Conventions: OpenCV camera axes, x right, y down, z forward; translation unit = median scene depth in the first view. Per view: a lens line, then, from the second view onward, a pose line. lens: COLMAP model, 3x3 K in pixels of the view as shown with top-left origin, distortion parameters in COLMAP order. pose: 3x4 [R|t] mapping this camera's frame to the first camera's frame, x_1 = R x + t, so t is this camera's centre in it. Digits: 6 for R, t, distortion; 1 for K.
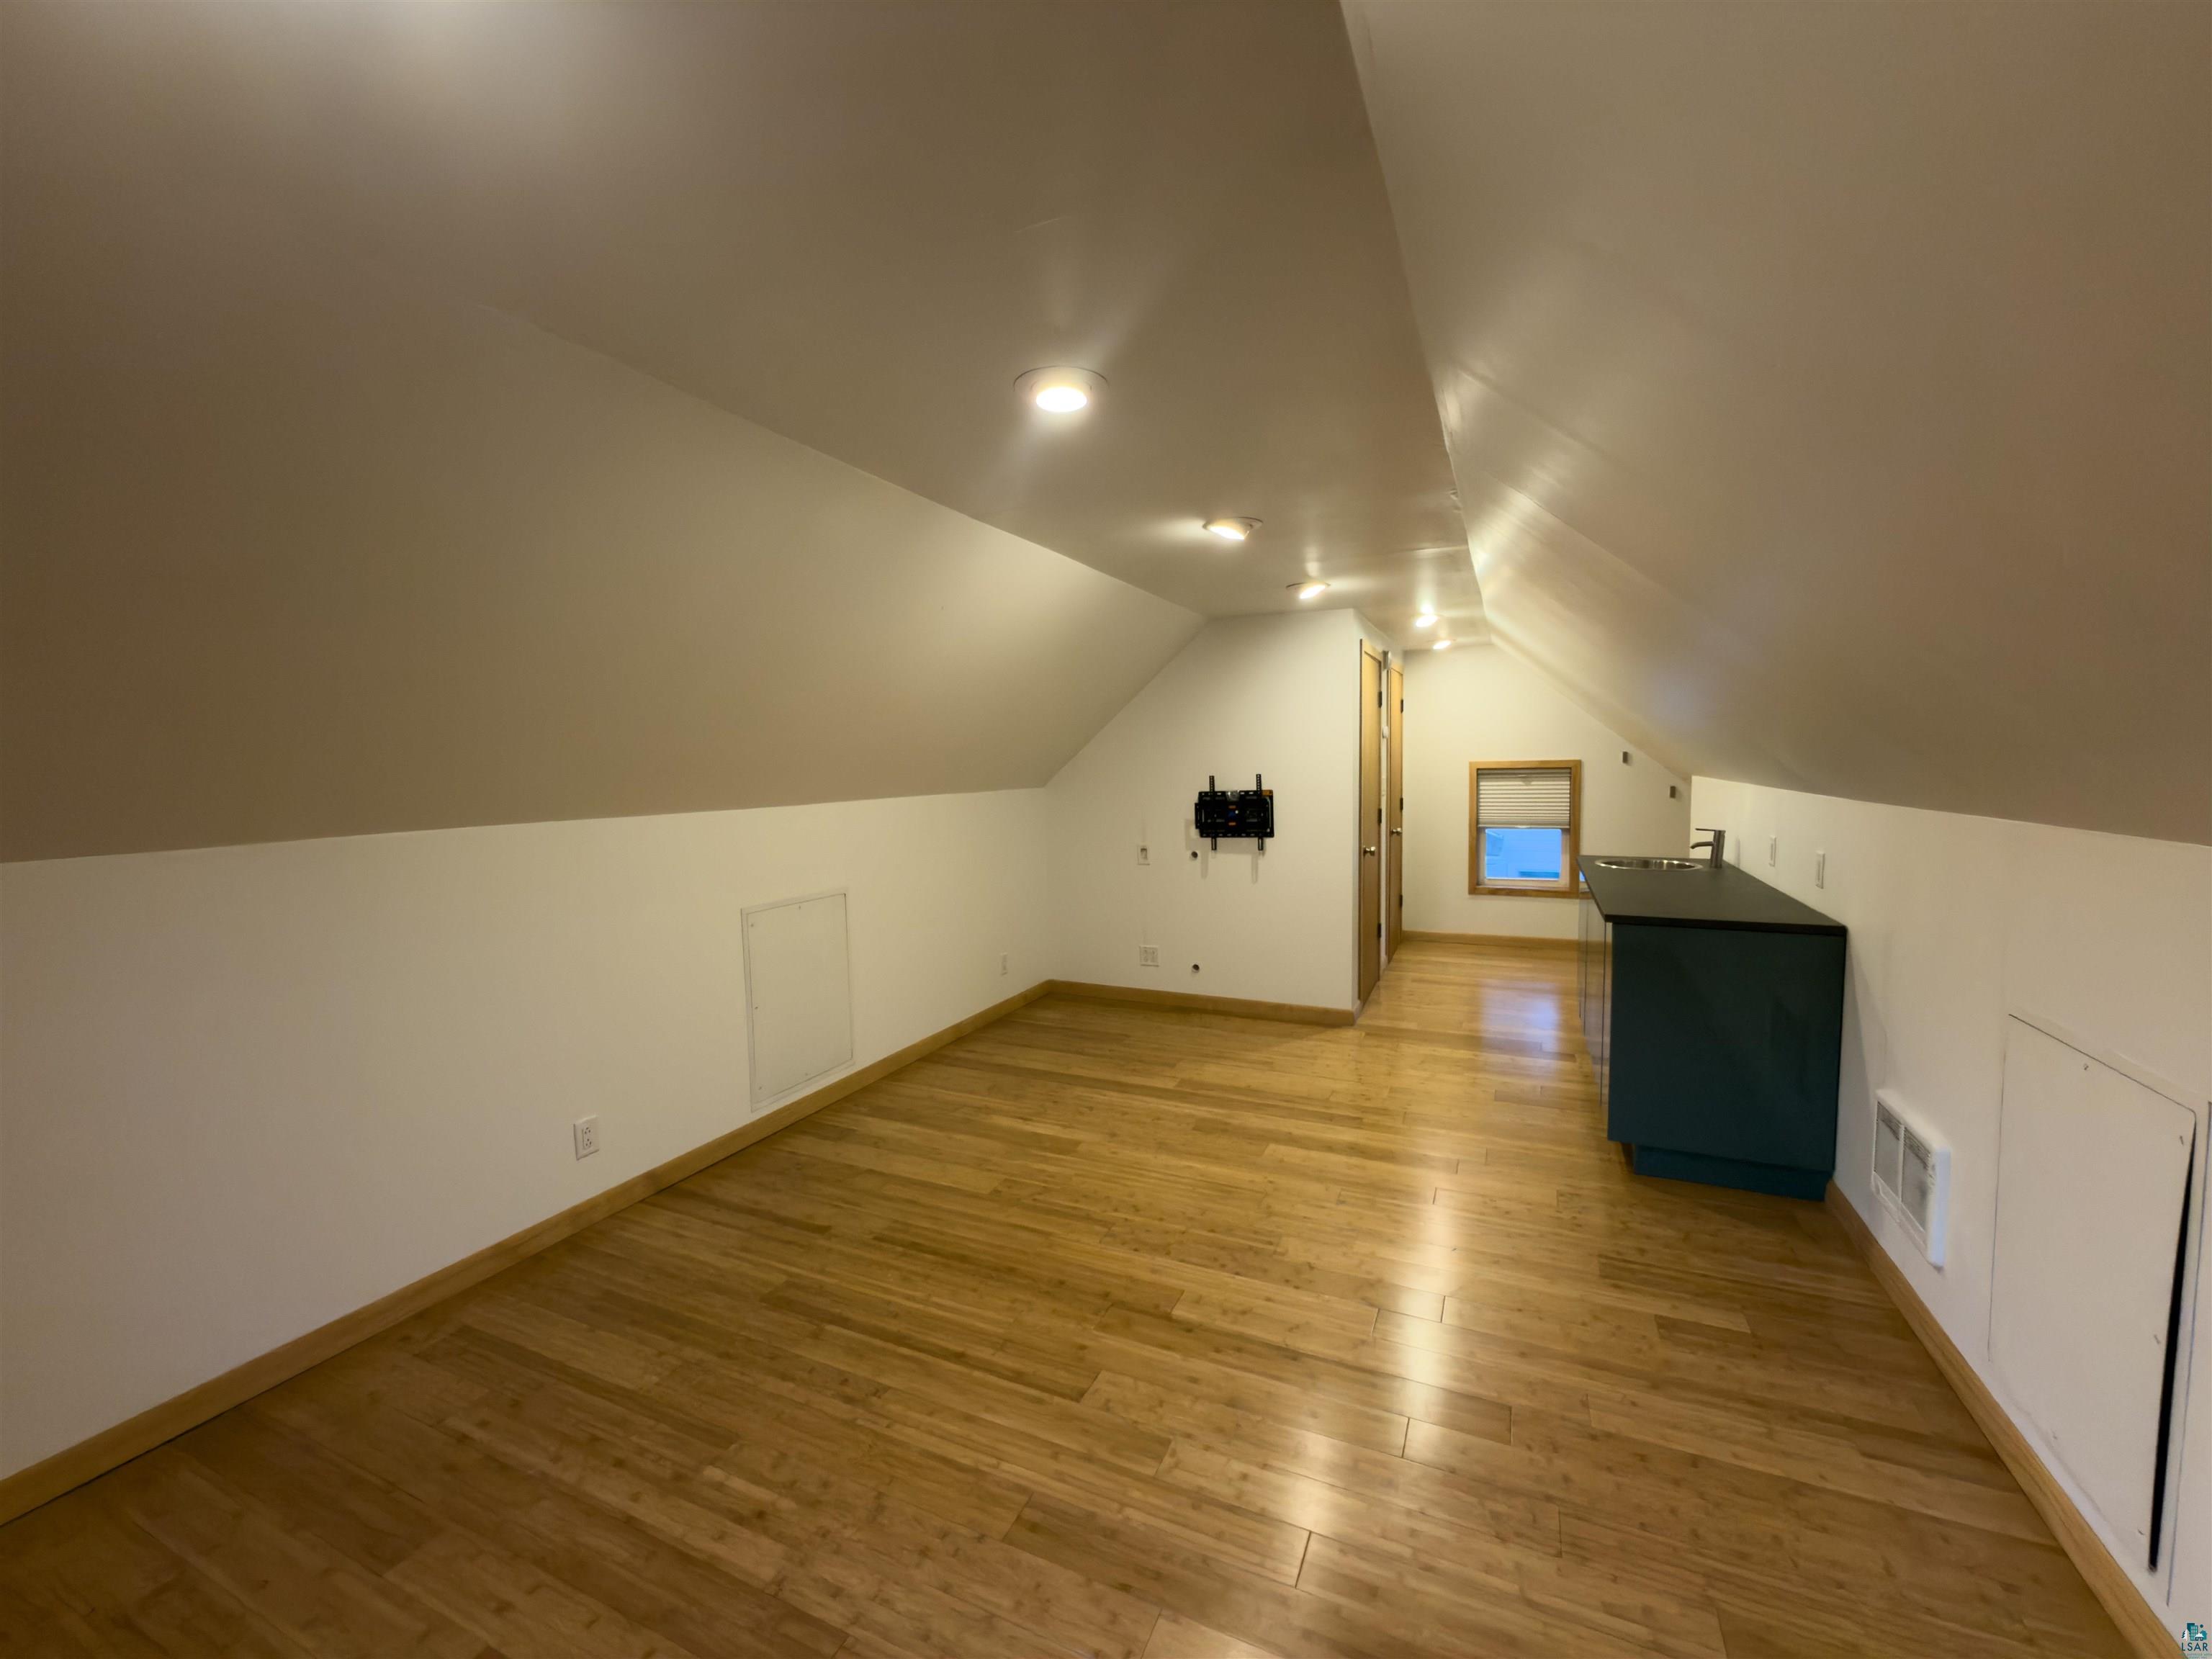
lens RADIAL K [[887.1, 0, 1106.9], [0, 887.1, 834.8], [0, 0, 1]] dist [-0.000016, -0.000209]
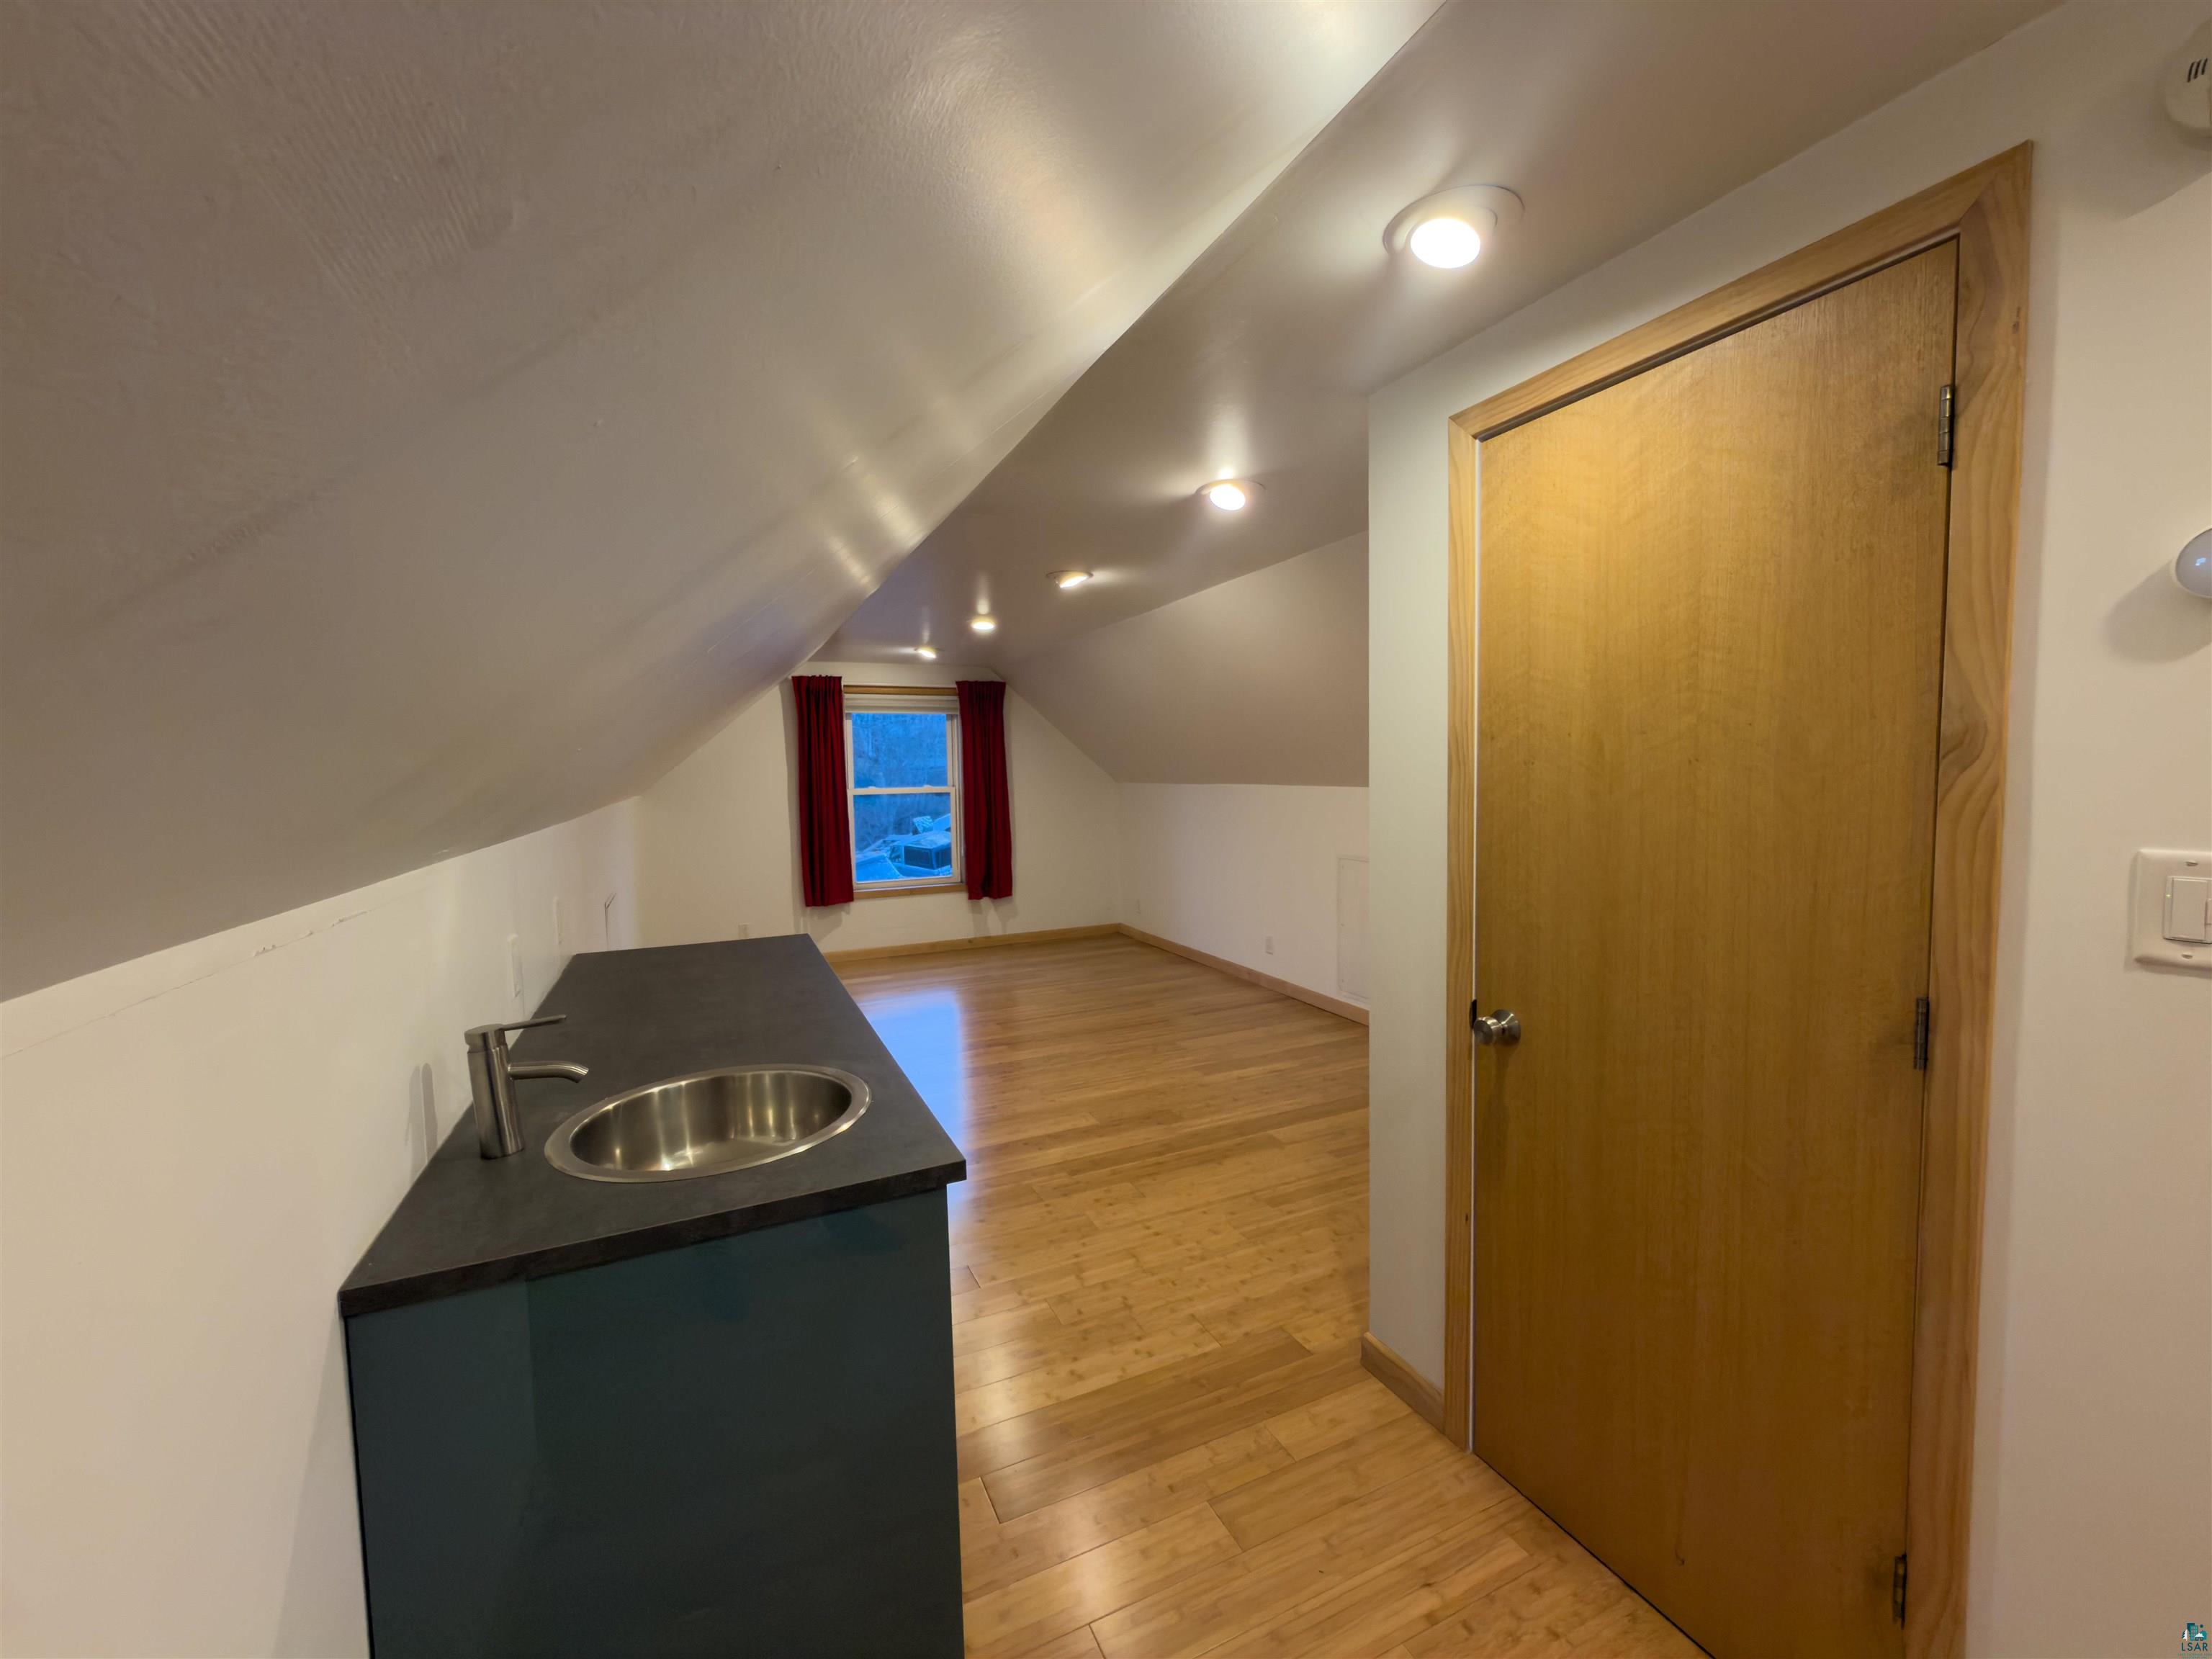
lens RADIAL K [[887.1, 0, 1111.3], [0, 887.1, 831.6], [0, 0, 1]] dist [-0.000016, -0.000209]
pose [[-0.648037, 0.087133, -0.756608, 0.957782], [-0.023721, 0.990643, 0.134401, -0.146864], [0.761239, 0.105044, -0.639907, 1.660954]]
